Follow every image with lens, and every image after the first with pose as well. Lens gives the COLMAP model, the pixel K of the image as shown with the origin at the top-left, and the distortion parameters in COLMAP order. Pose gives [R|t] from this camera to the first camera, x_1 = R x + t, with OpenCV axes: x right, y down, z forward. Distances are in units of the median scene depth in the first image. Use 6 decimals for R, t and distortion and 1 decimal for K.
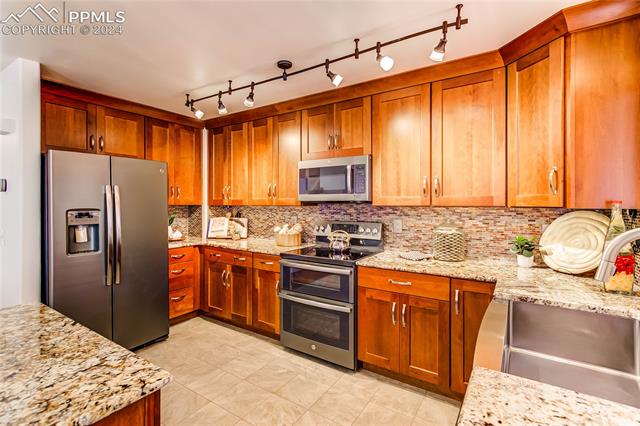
lens RADIAL K [[308.8, 0, 298.1], [0, 308.8, 201.7], [0, 0, 1]] dist [0.001316, 0.000151]
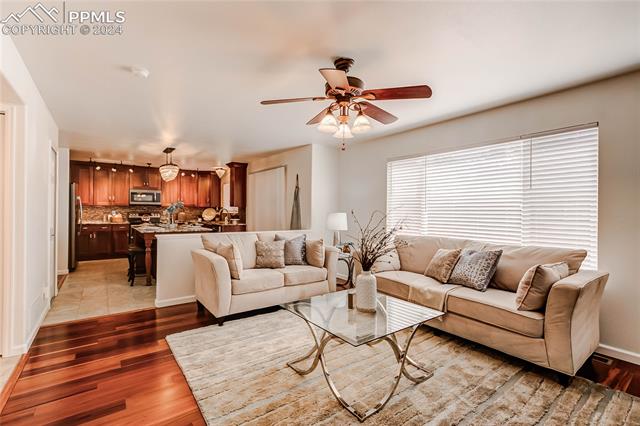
lens RADIAL K [[307.0, 0, 319.0], [0, 307.0, 207.6], [0, 0, 1]] dist [0.001594, 0.000361]
pose [[0.326819, 0.013678, 0.944988, -2.007931], [-0.013613, 0.999860, -0.009764, 0.032480], [-0.944989, -0.009673, 0.326960, -1.425459]]
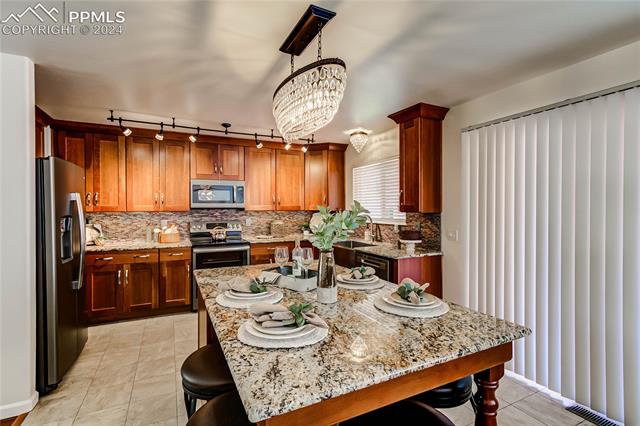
lens RADIAL K [[307.0, 0, 319.0], [0, 307.0, 207.6], [0, 0, 1]] dist [0.001594, 0.000361]
pose [[0.478021, -0.000470, 0.878348, -0.961984], [-0.003129, 0.999993, 0.002238, -0.007745], [-0.878343, -0.003819, 0.478016, -0.165081]]
